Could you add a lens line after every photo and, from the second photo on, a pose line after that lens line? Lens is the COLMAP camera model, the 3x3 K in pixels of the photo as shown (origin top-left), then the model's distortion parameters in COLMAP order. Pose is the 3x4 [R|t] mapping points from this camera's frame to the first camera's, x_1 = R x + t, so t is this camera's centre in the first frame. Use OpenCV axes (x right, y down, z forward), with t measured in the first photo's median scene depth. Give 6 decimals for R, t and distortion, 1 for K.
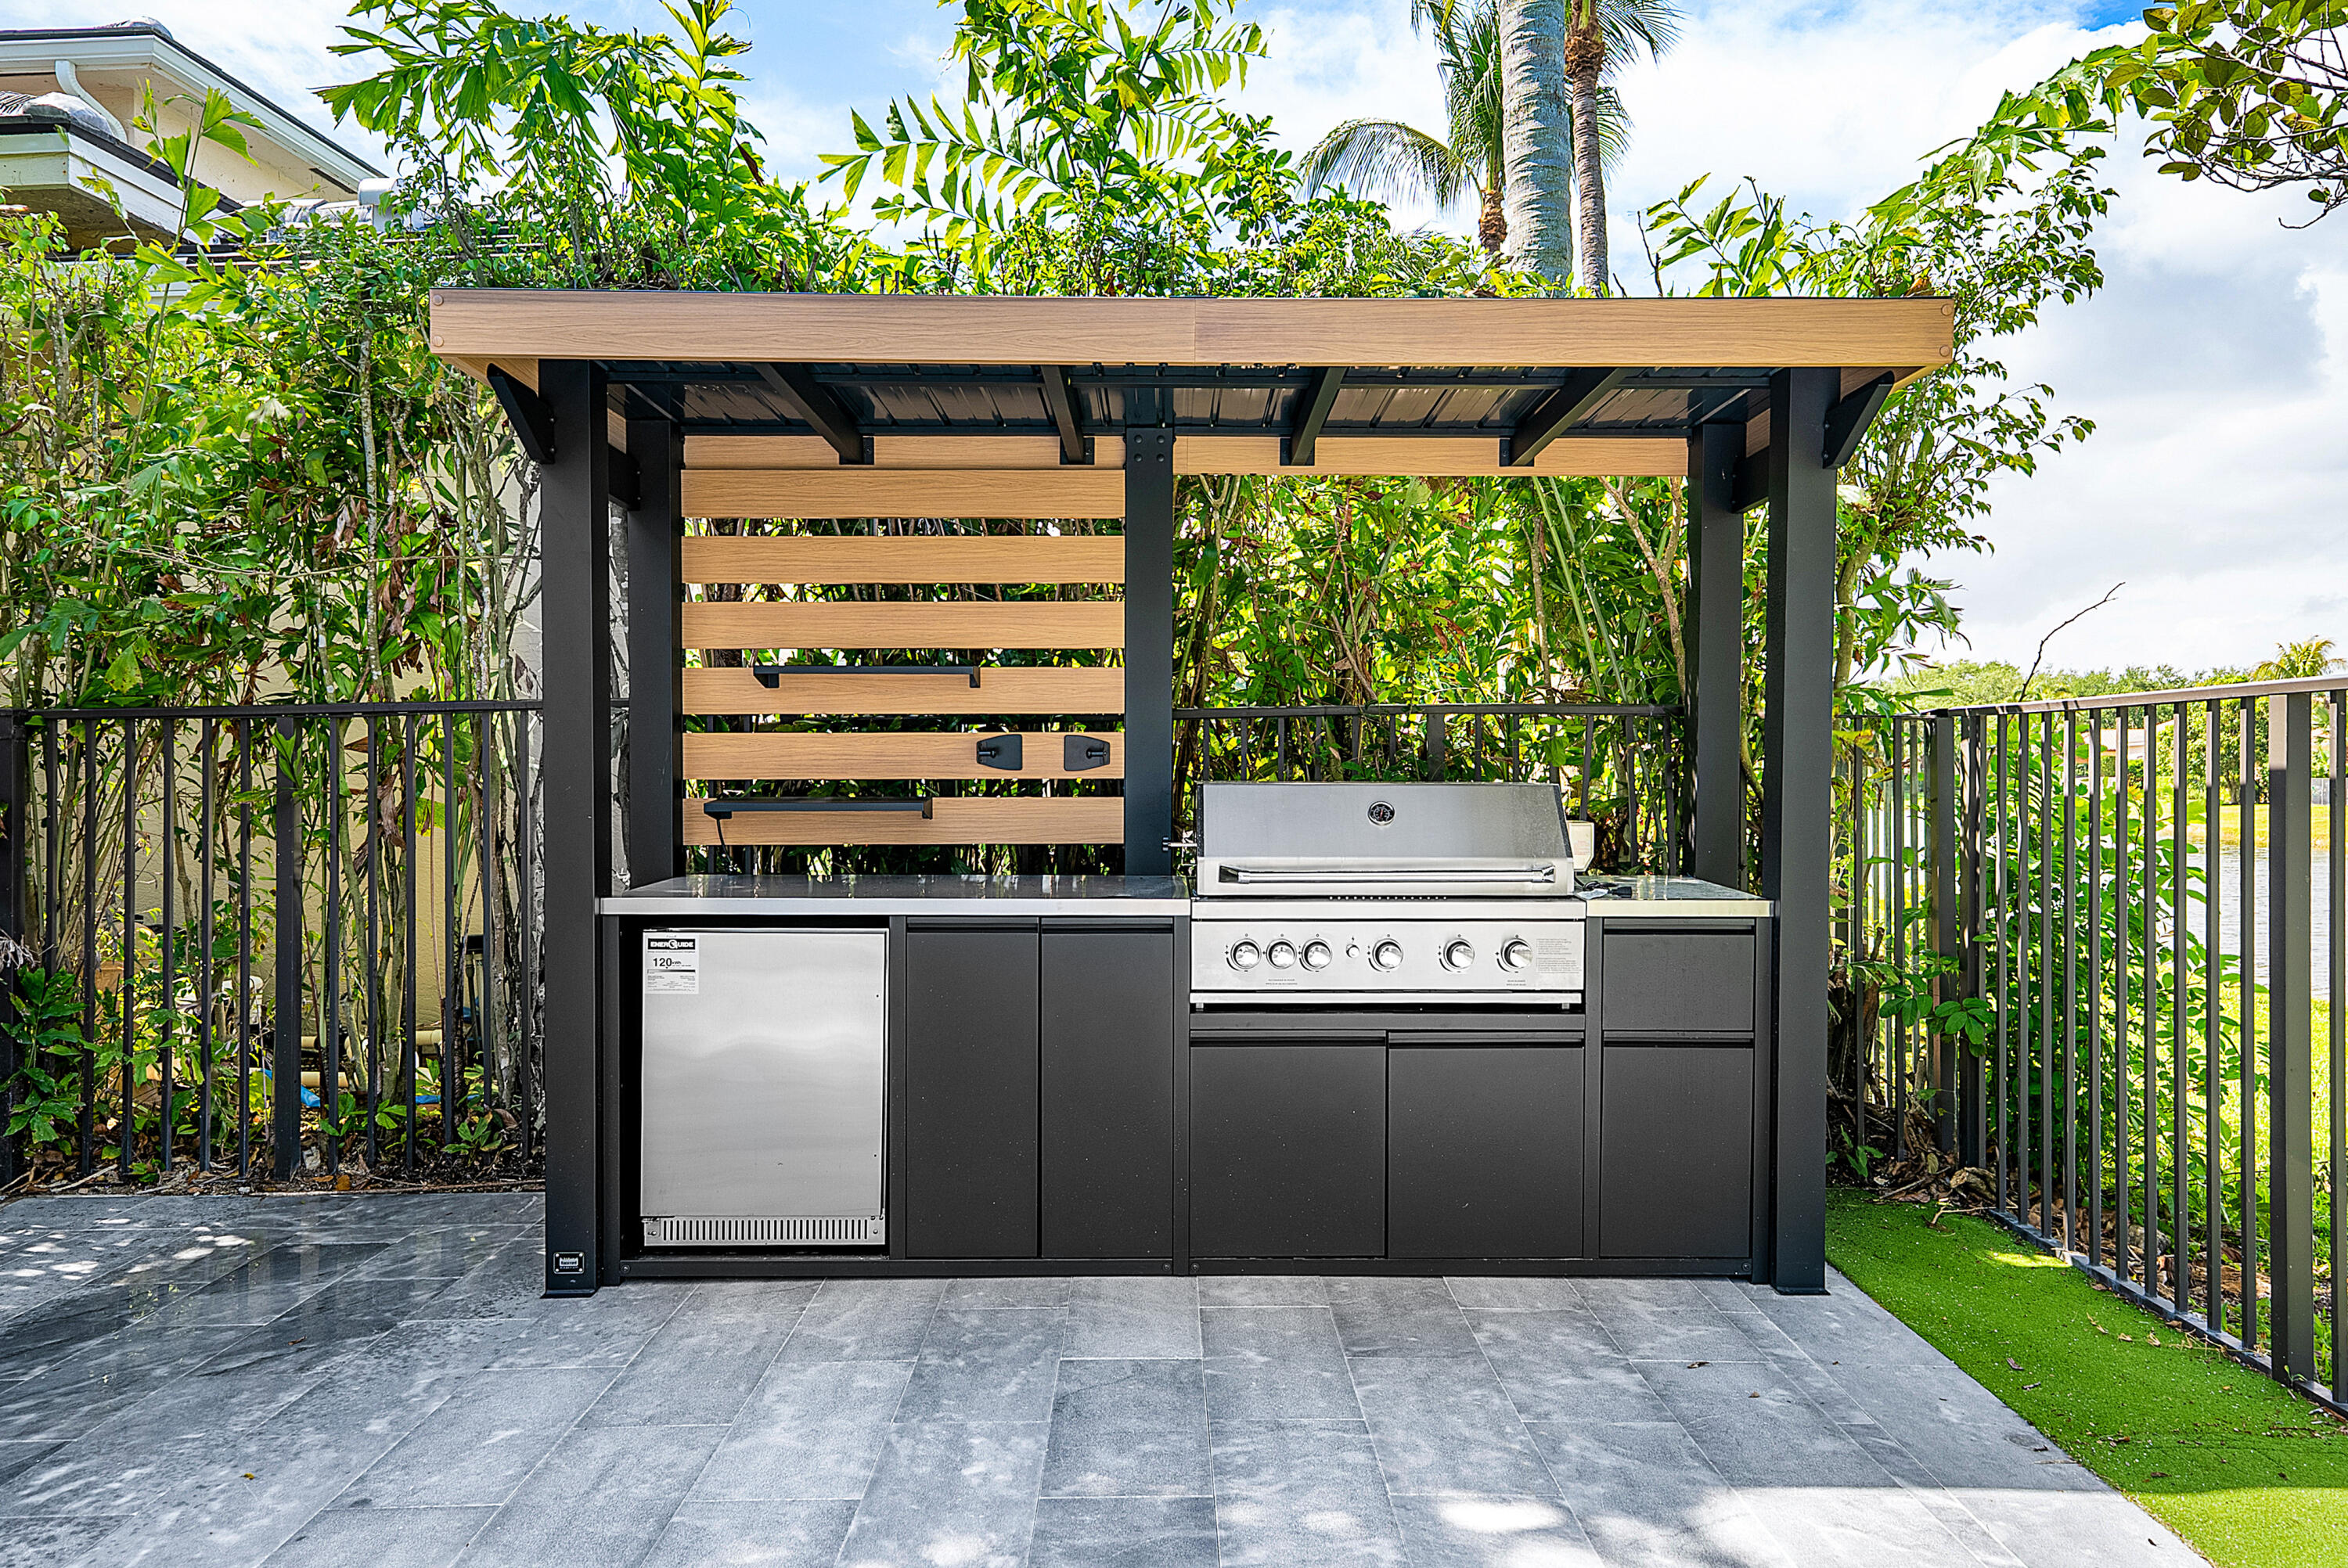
lens RADIAL K [[1526.4, 0, 1174.0], [0, 1526.4, 784.0], [0, 0, 1]] dist [0.001973, 0.001466]
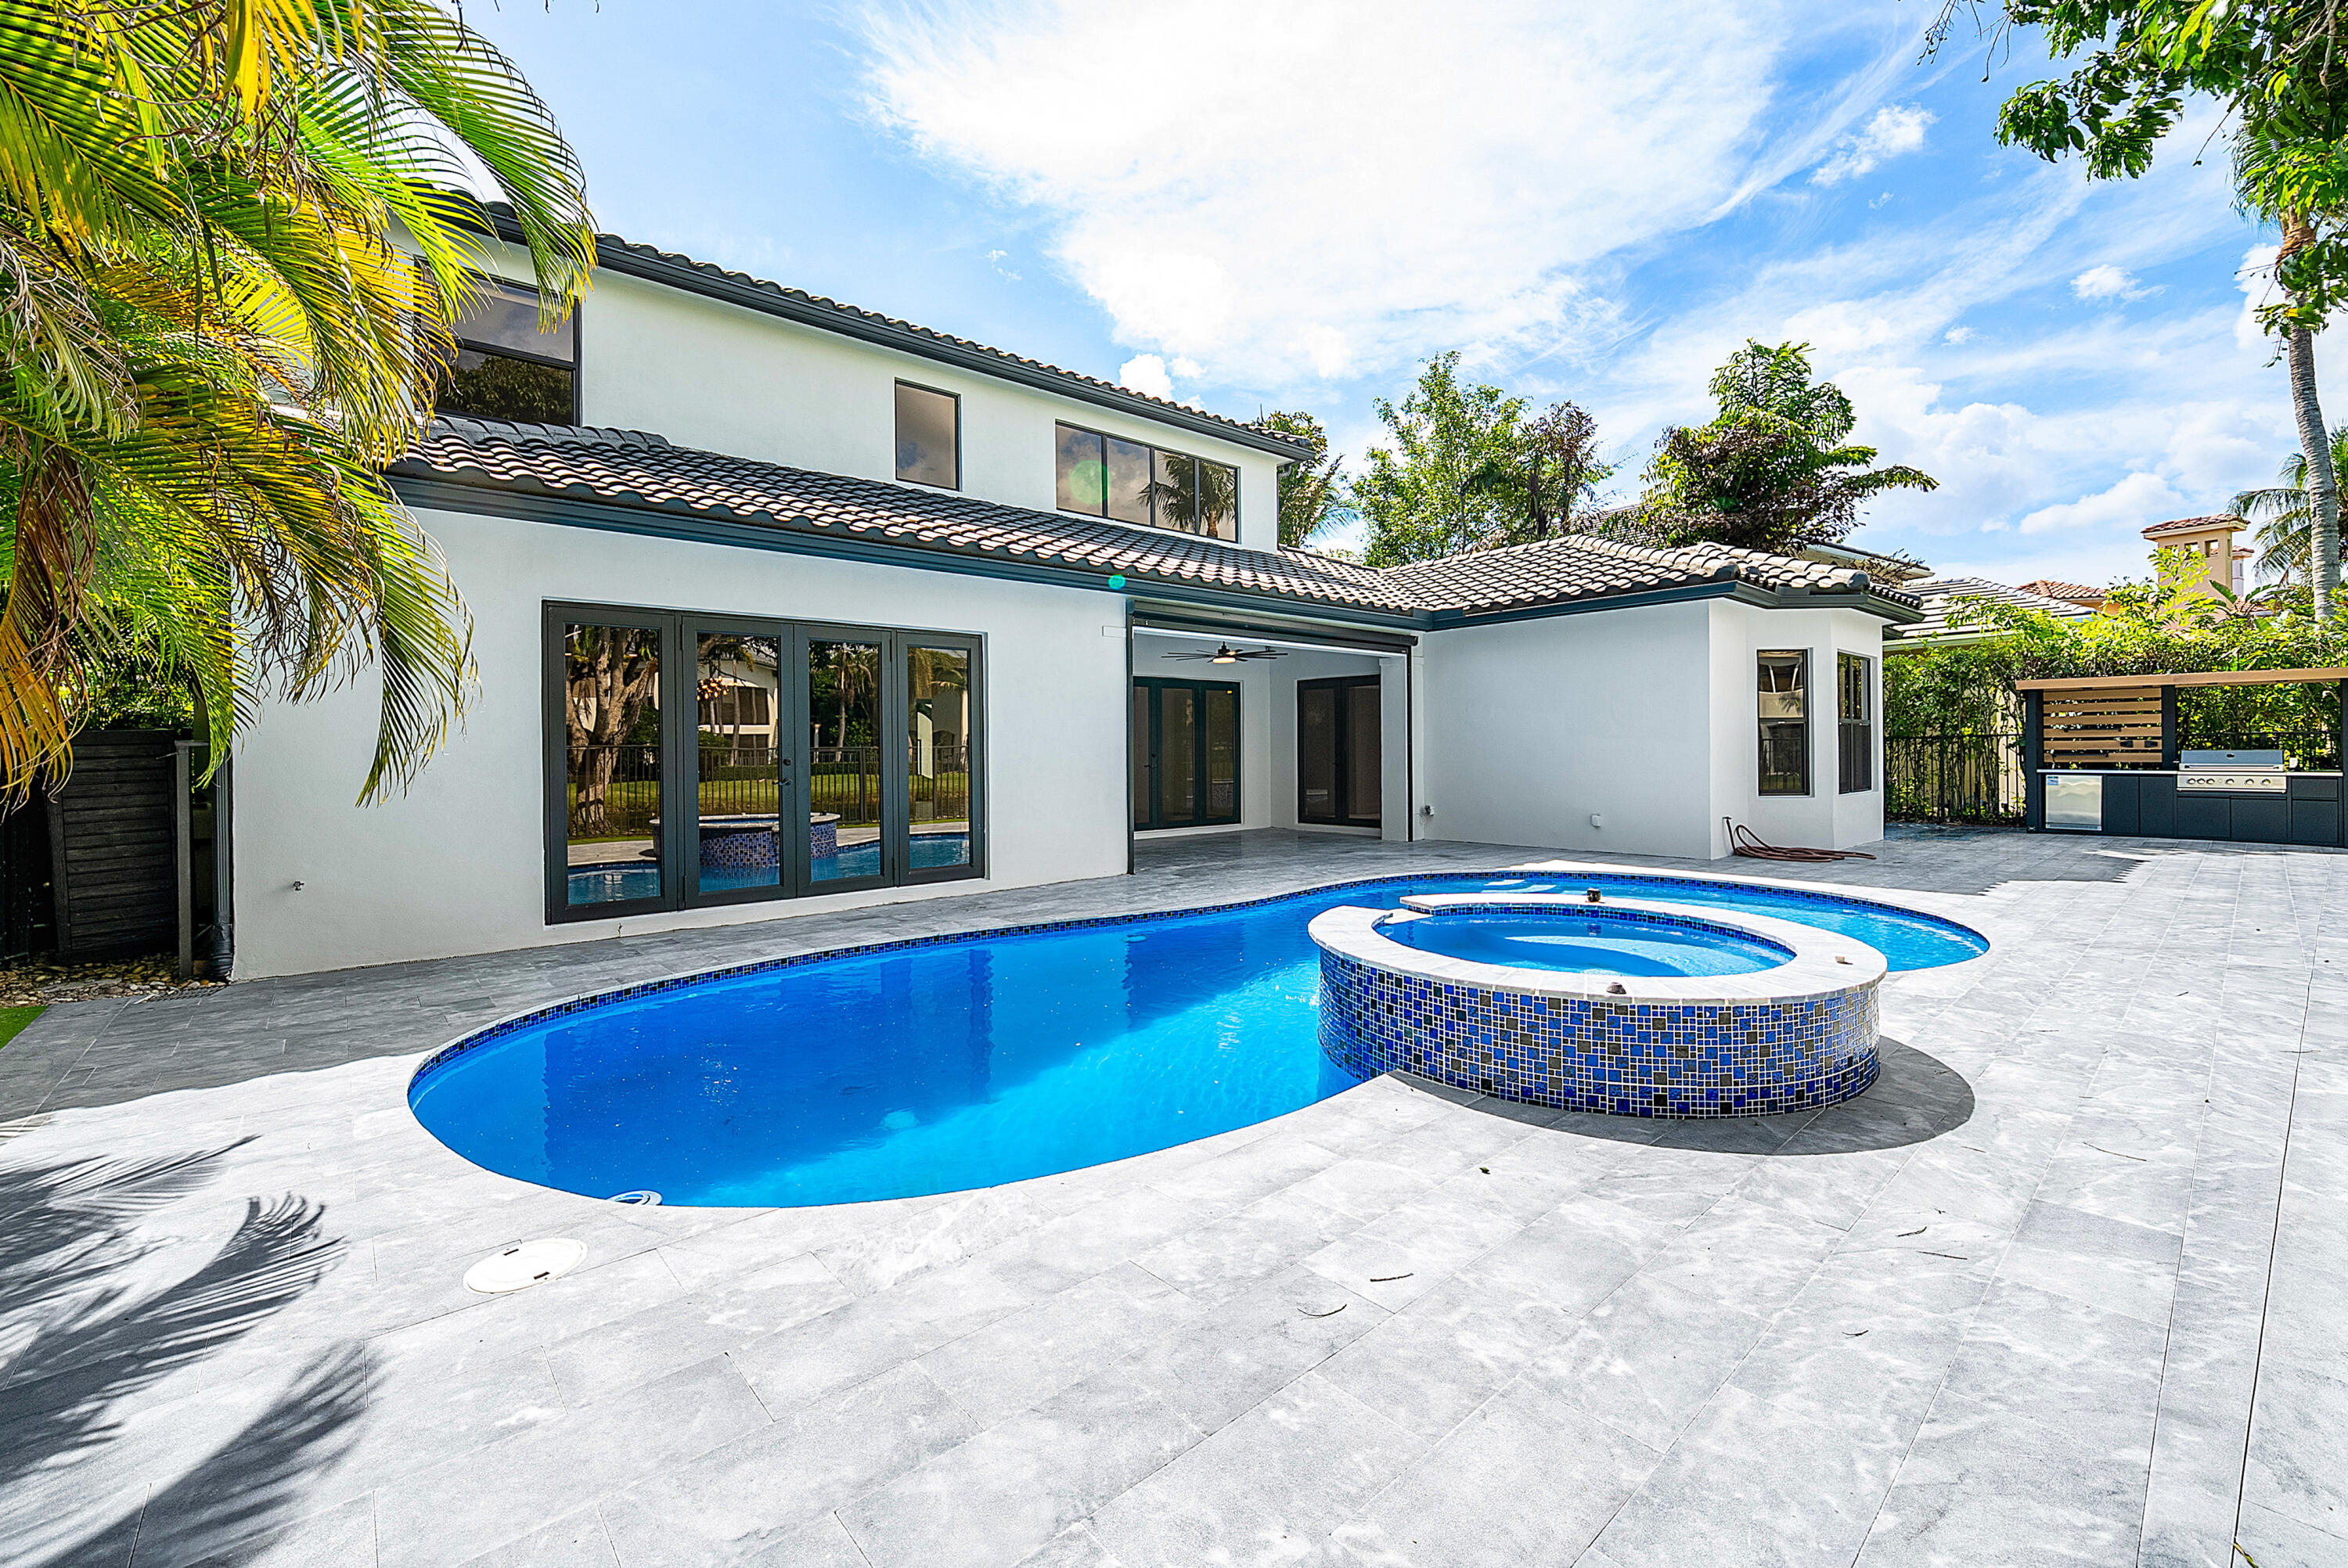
lens RADIAL K [[939.0, 0, 1174.0], [0, 939.0, 784.0], [0, 0, 1]] dist [-0.008523, 0.000183]
pose [[0.660224, 0.017133, -0.750874, 0.124403], [0.010320, 0.999438, 0.031879, -0.020160], [0.750998, -0.028796, 0.659676, -3.461900]]
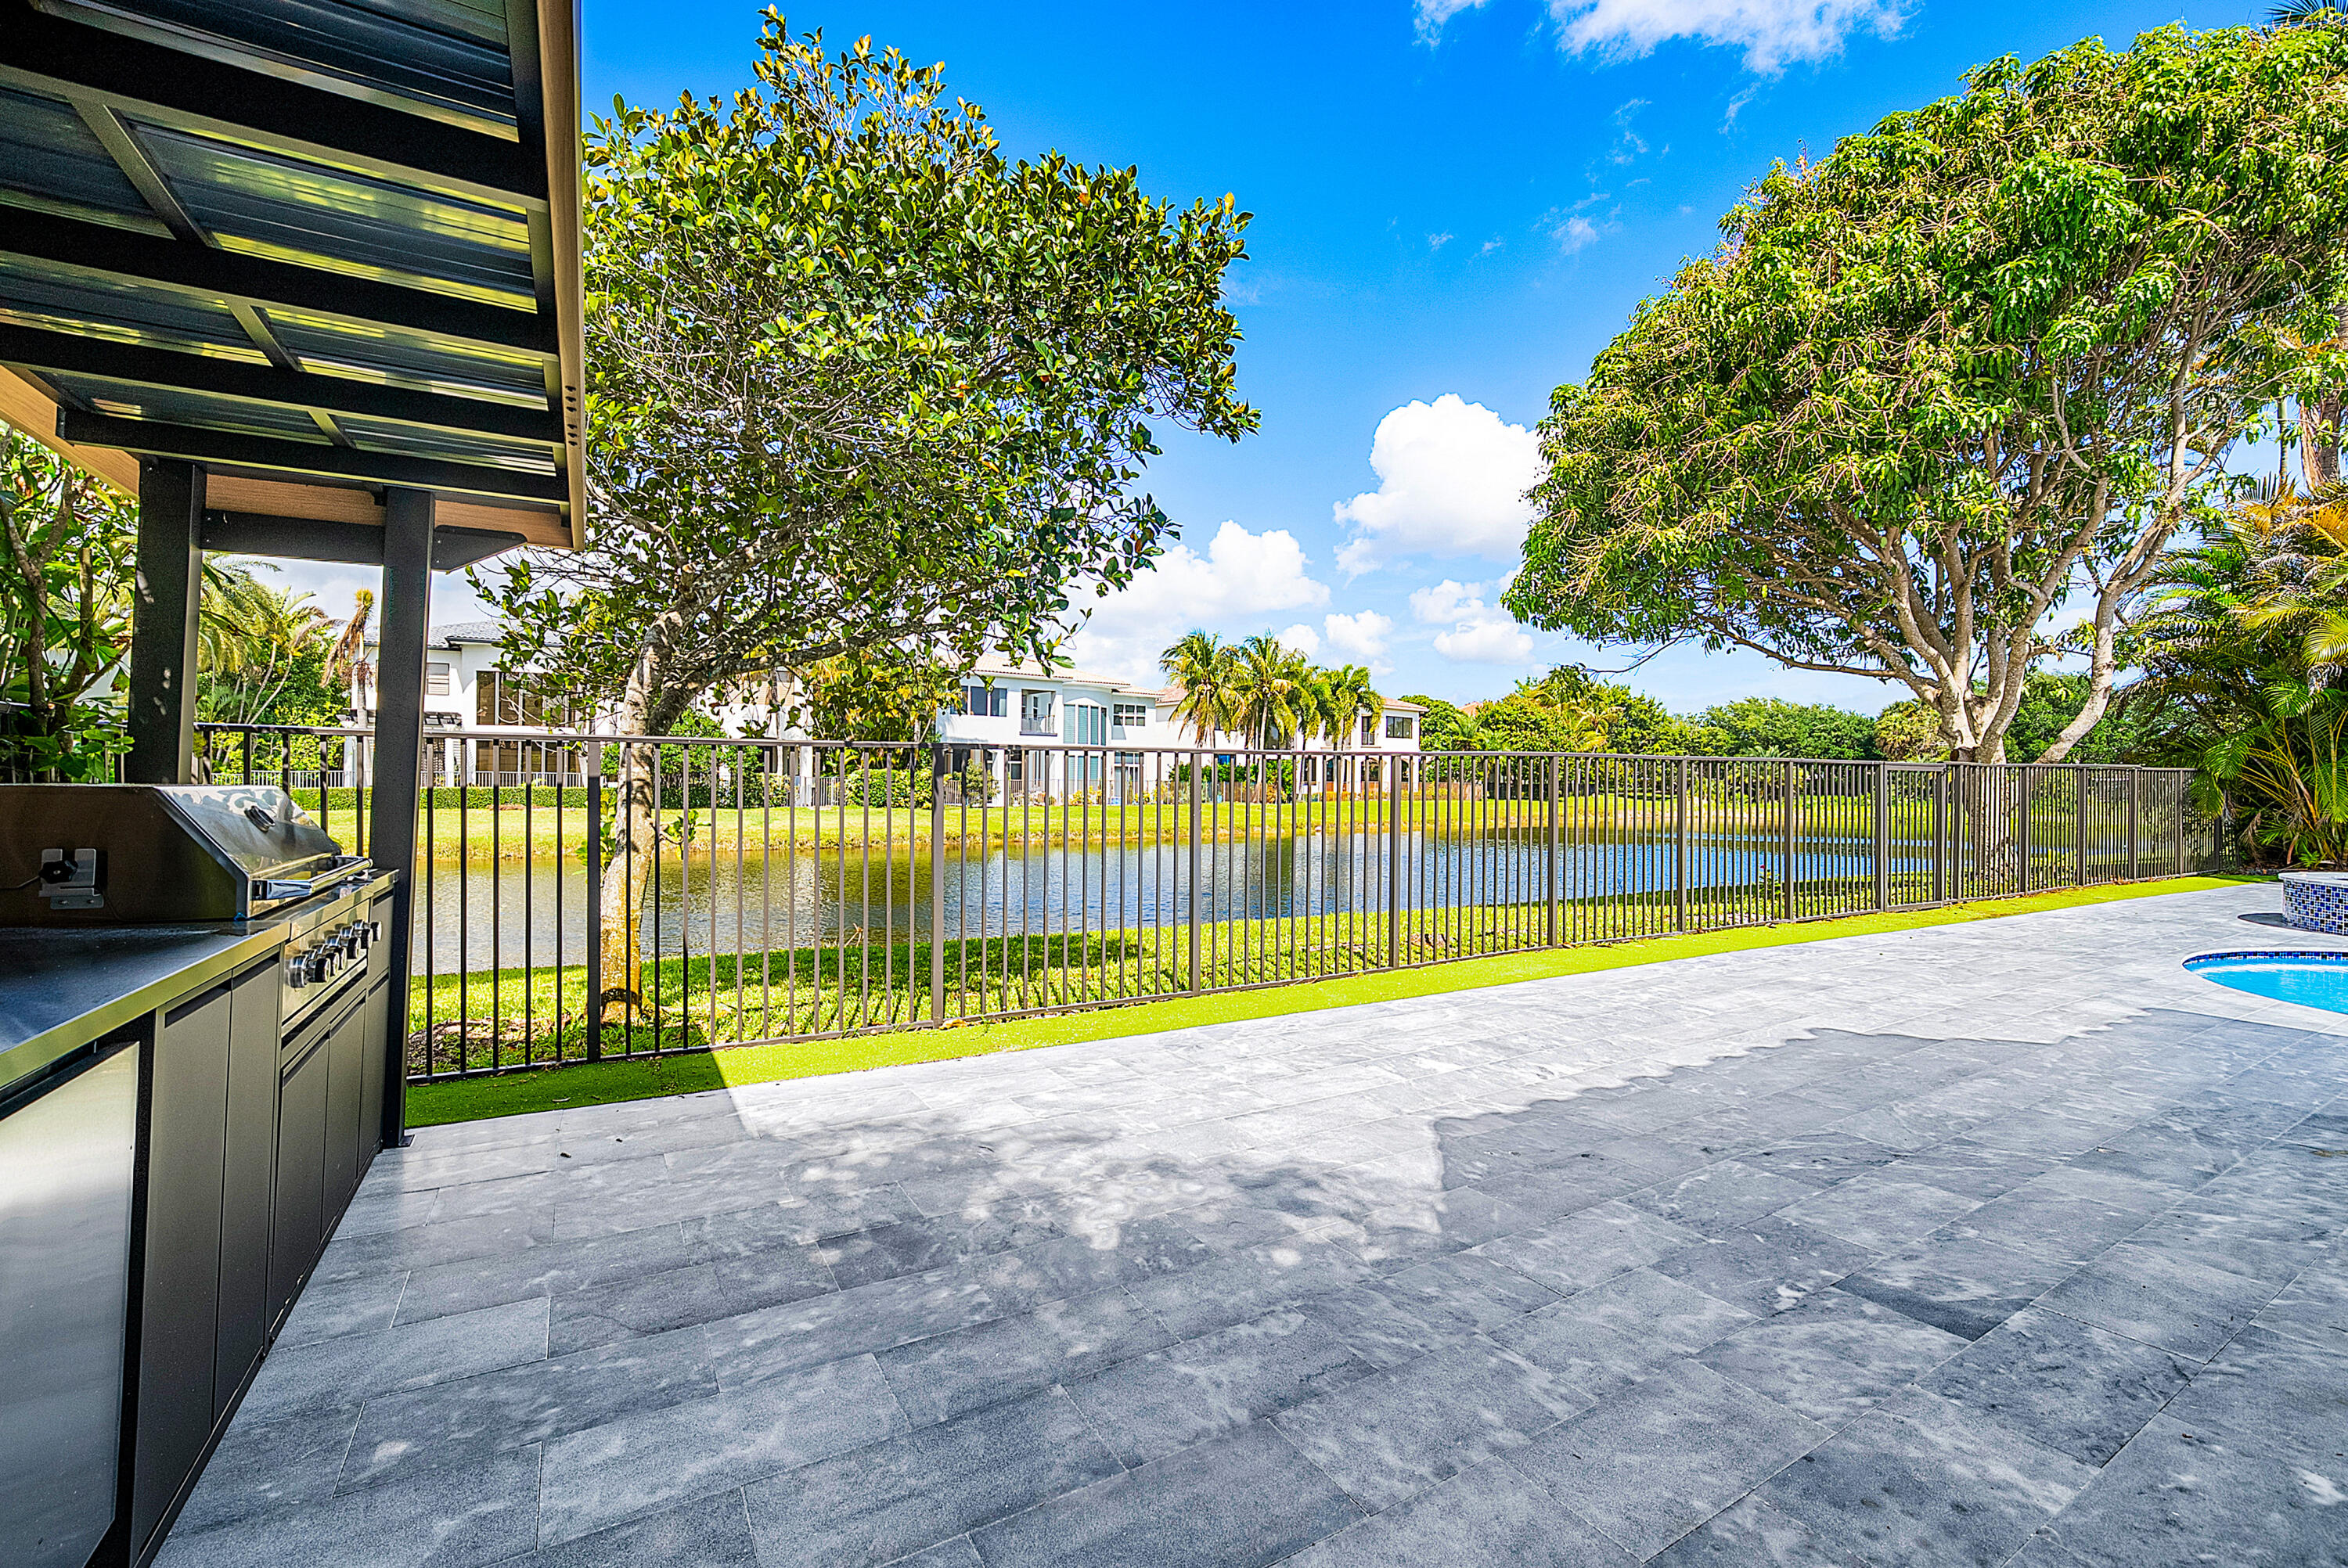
lens RADIAL K [[977.0, 0, 1153.7], [0, 977.0, 793.2], [0, 0, 1]] dist [0.012263, -0.000115]
pose [[-0.476269, -0.017323, 0.879129, -0.792142], [-0.006912, 0.999849, 0.015958, -0.010242], [-0.879272, 0.001523, -0.476317, 0.911495]]
